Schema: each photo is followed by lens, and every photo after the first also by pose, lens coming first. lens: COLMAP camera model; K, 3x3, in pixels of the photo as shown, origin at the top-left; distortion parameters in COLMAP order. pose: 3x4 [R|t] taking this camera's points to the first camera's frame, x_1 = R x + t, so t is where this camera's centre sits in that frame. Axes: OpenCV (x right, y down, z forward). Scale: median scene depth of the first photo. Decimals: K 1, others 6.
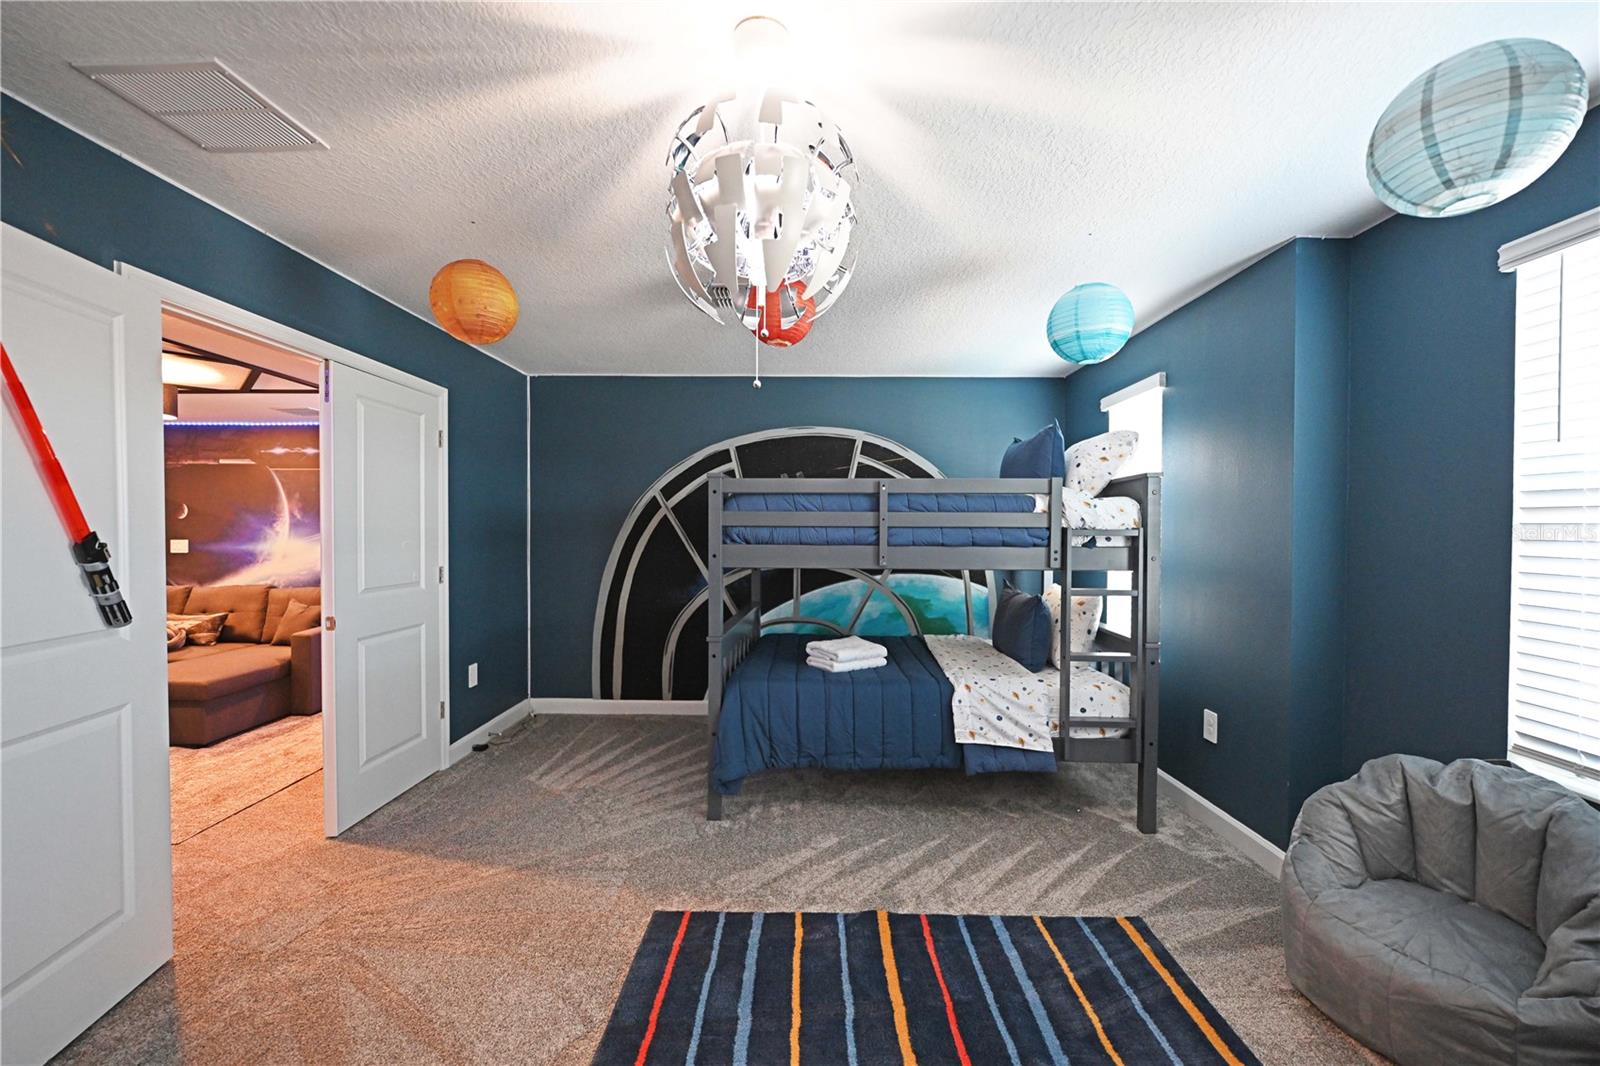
lens RADIAL K [[633.3, 0, 797.0], [0, 633.3, 533.8], [0, 0, 1]] dist [0.001209, -0.000611]
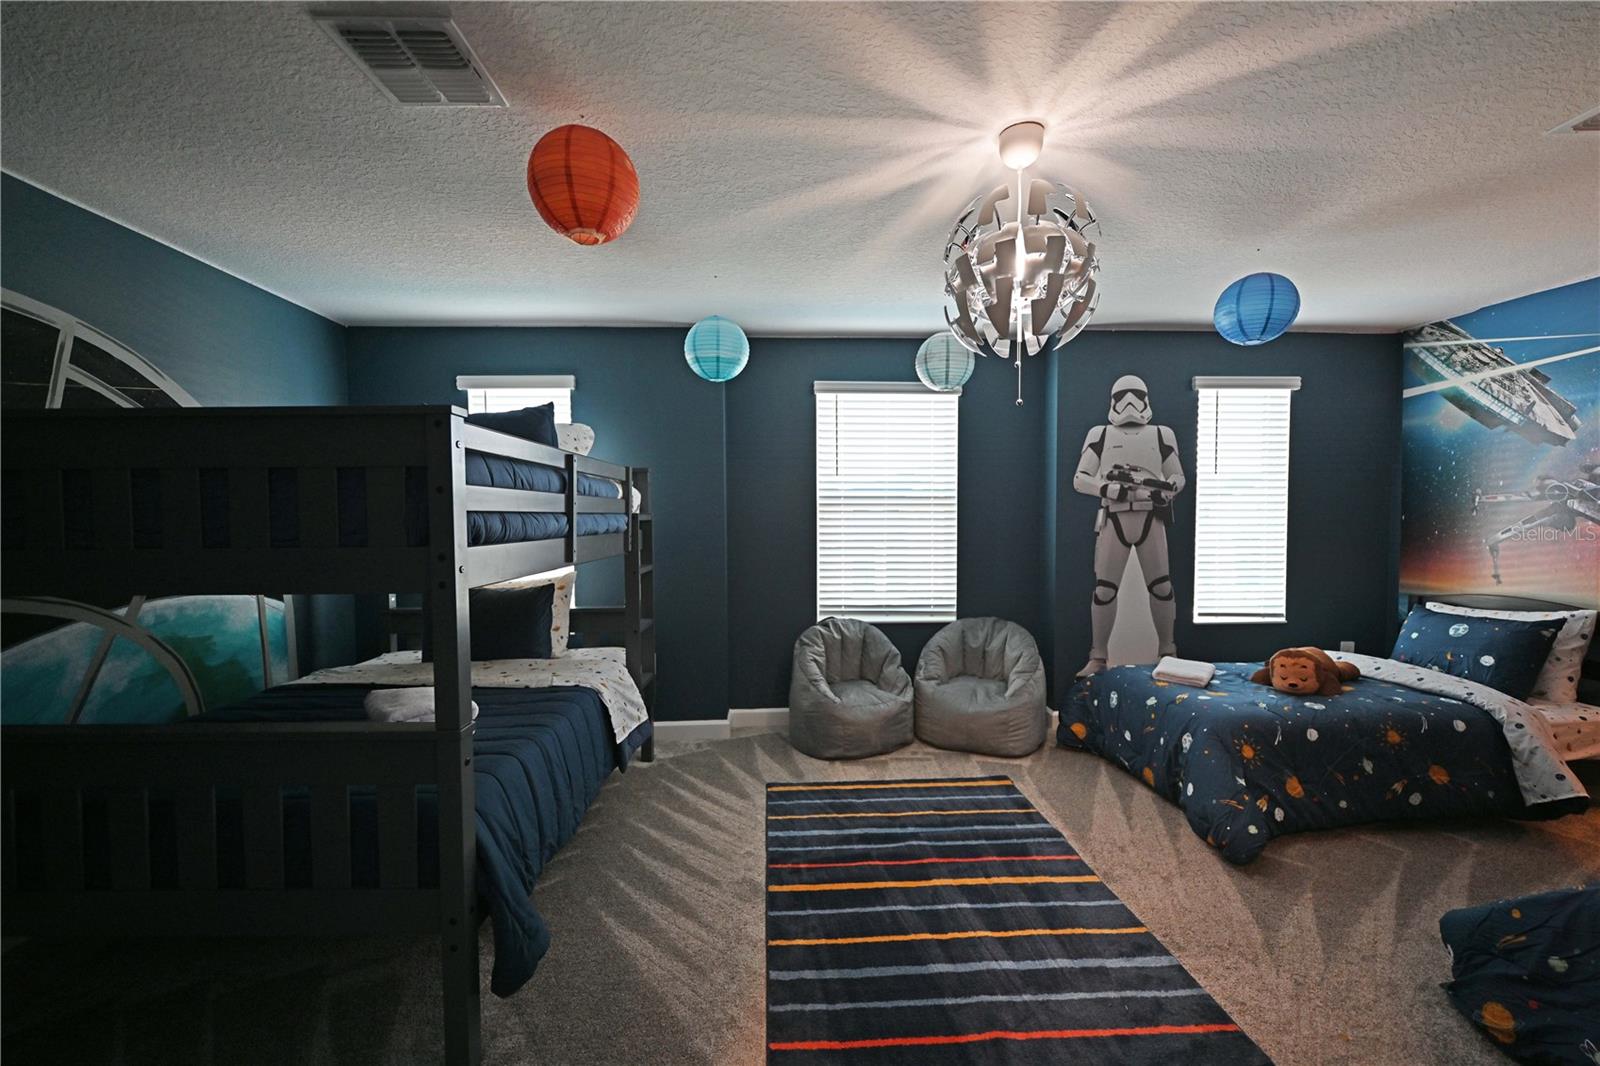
lens RADIAL K [[633.3, 0, 795.4], [0, 633.3, 537.9], [0, 0, 1]] dist [0.001209, -0.000611]
pose [[-0.061386, -0.039559, 0.997330, -0.674776], [0.013981, 0.999082, 0.040489, -0.007816], [-0.998016, 0.016429, -0.060777, 0.779367]]
